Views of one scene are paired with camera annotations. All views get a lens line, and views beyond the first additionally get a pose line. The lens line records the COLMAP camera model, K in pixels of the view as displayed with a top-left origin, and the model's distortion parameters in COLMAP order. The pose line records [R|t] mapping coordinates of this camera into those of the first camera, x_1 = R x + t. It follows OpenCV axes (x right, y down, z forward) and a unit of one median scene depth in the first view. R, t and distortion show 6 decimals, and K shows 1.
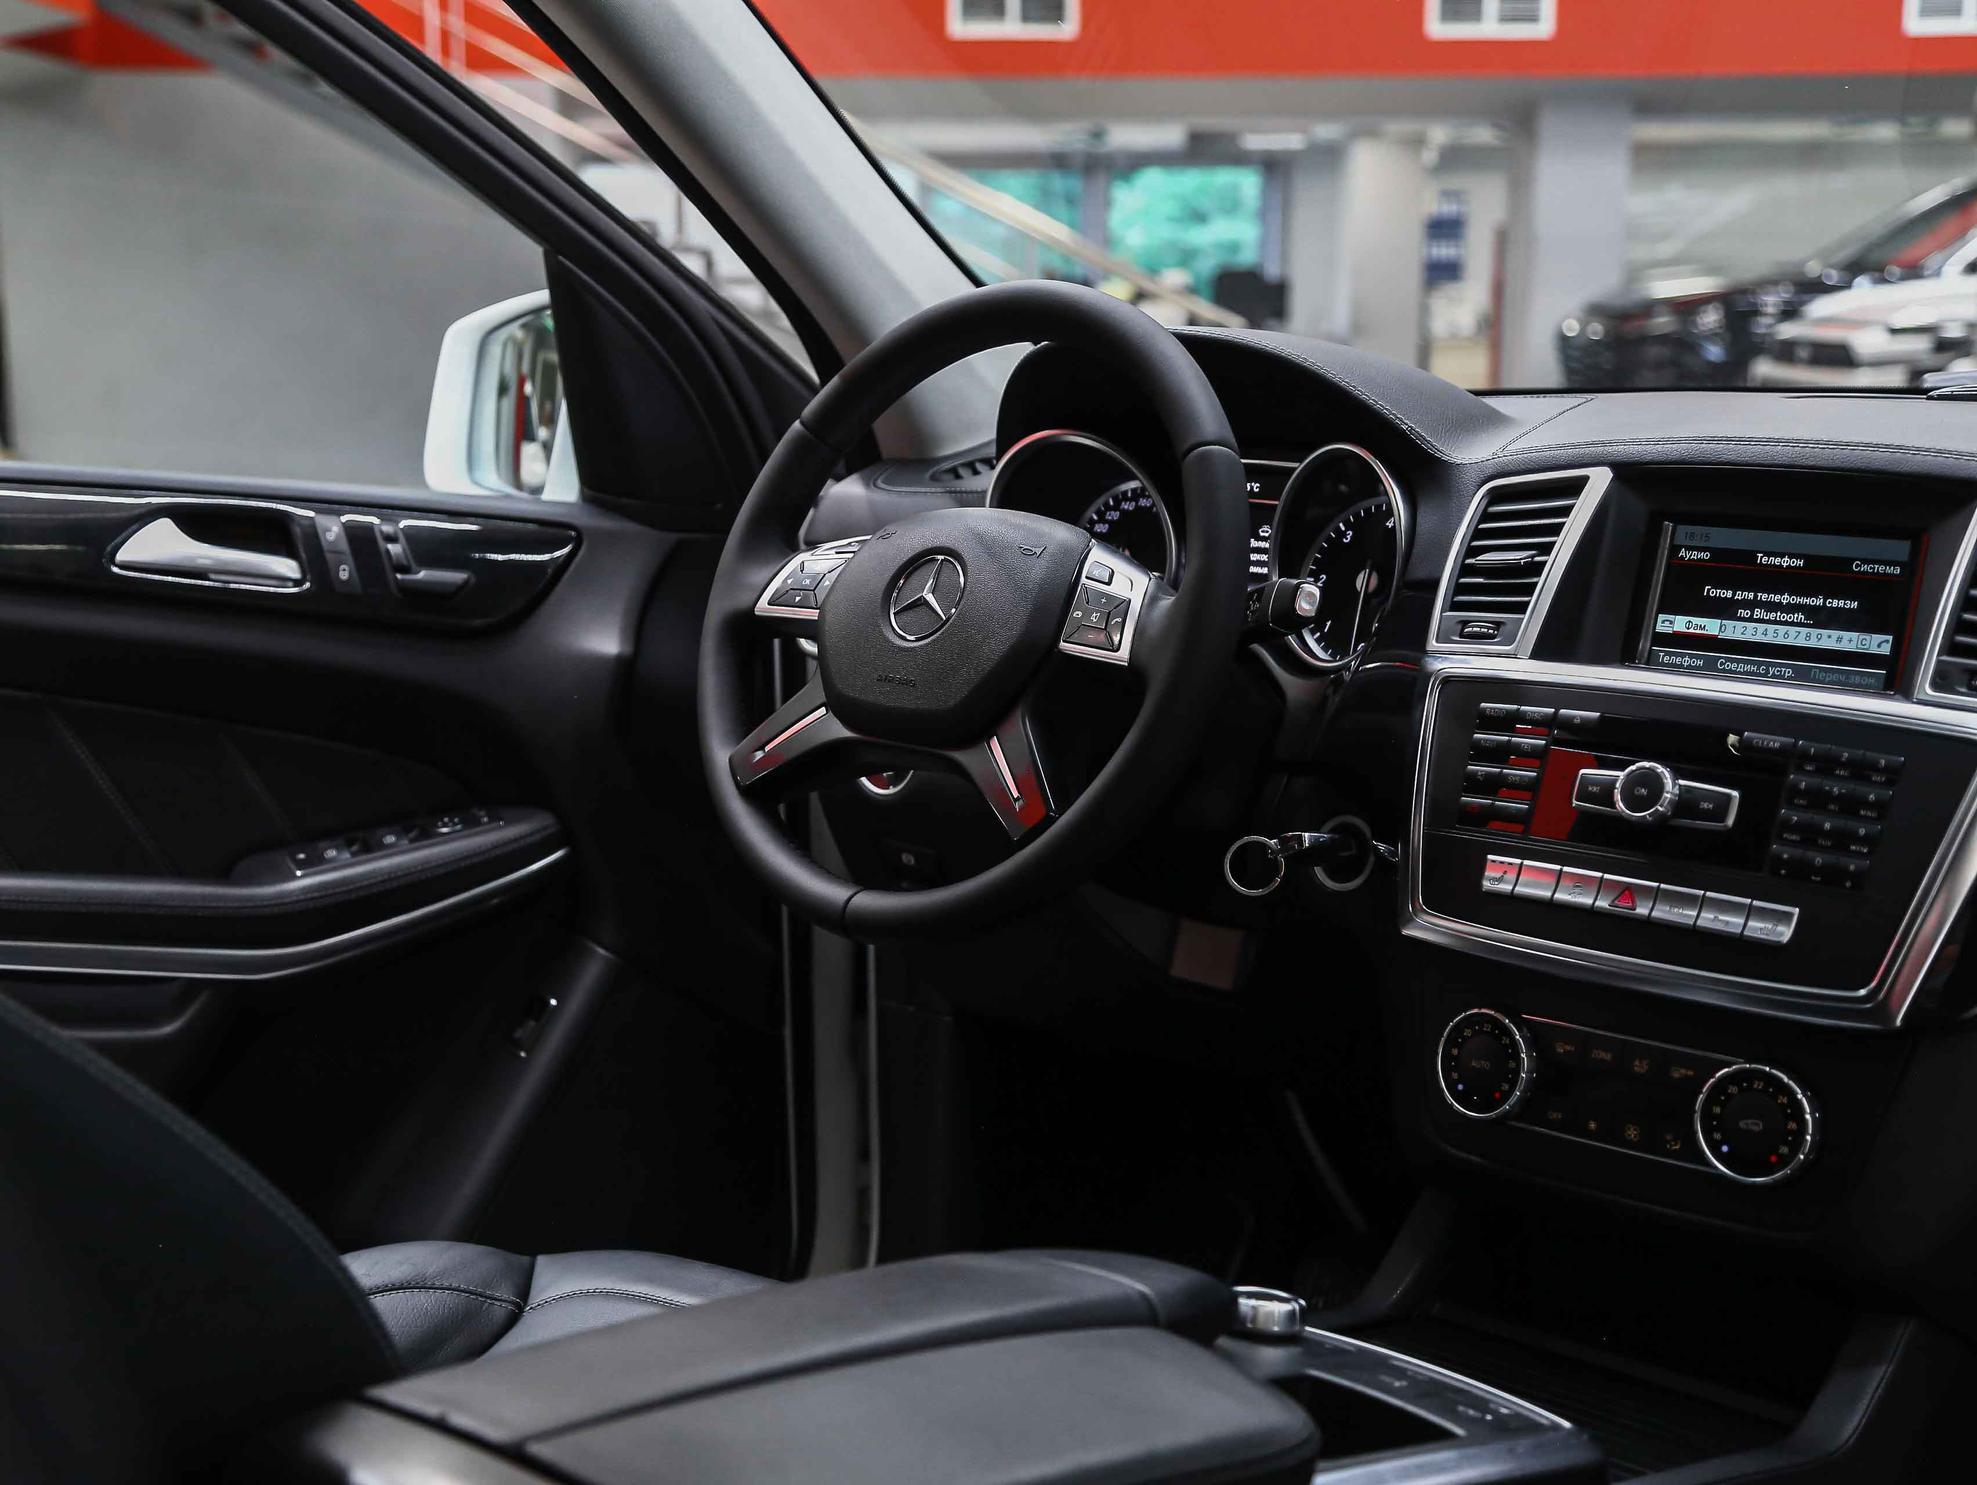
lens RADIAL K [[2920.7, 0, 988.5], [0, 2920.7, 742.5], [0, 0, 1]] dist [0.135810, -0.060235]
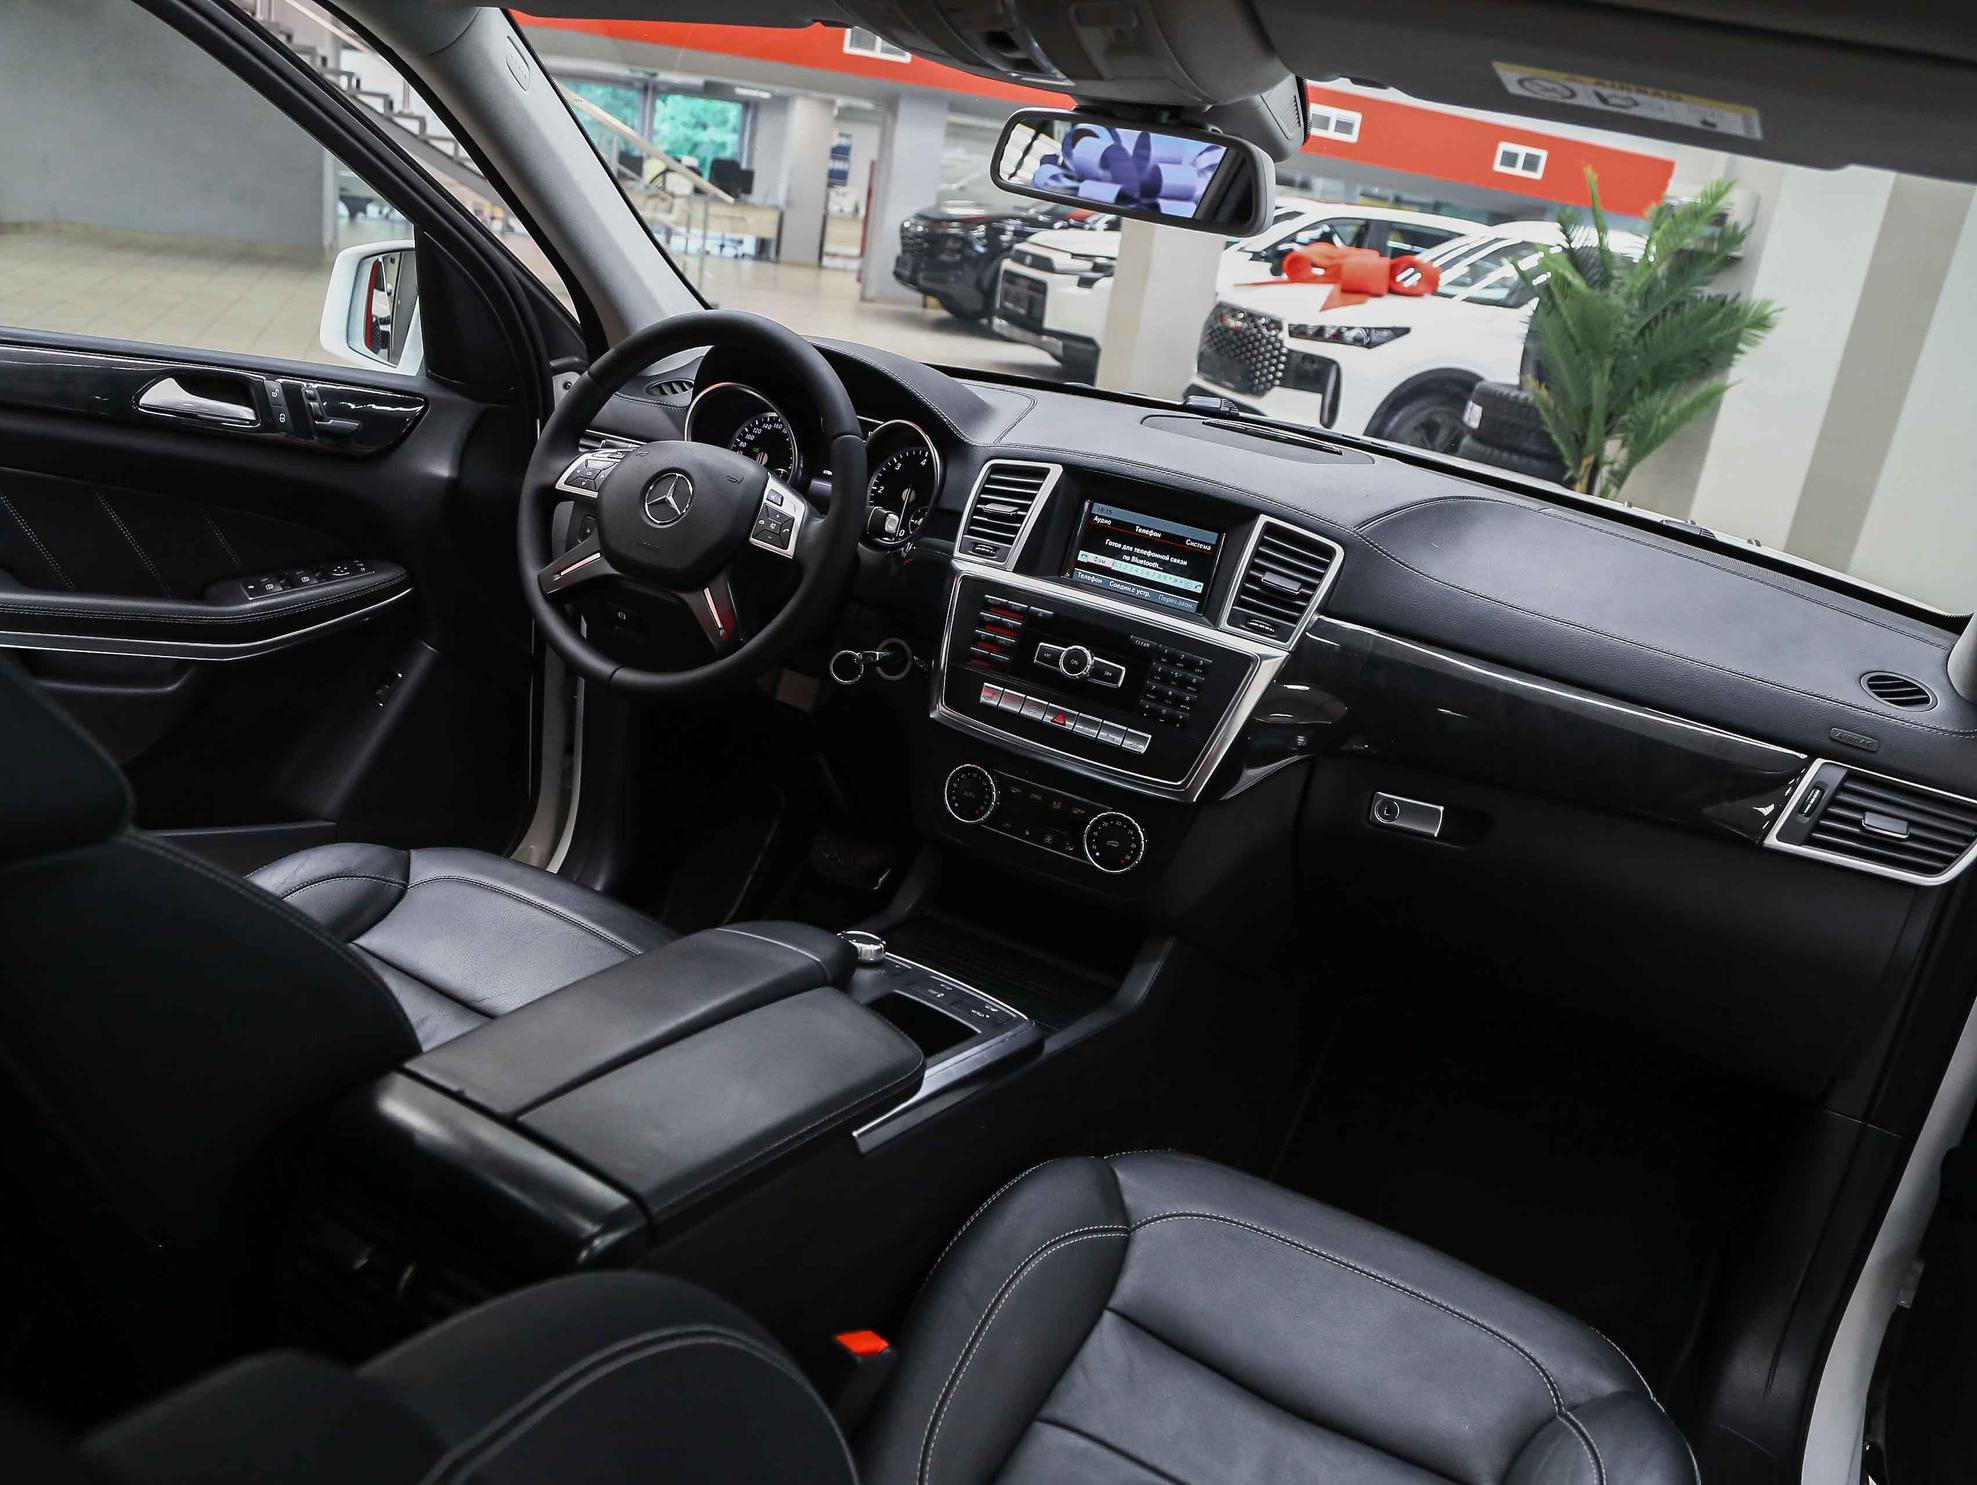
lens RADIAL K [[1556.8, 0, 988.5], [0, 1556.8, 742.5], [0, 0, 1]] dist [-0.130905, 0.079720]
pose [[0.957311, 0.041566, 0.286055, -0.091775], [-0.100713, 0.975560, 0.195292, -0.103021], [-0.270947, -0.215765, 0.938101, 0.077995]]
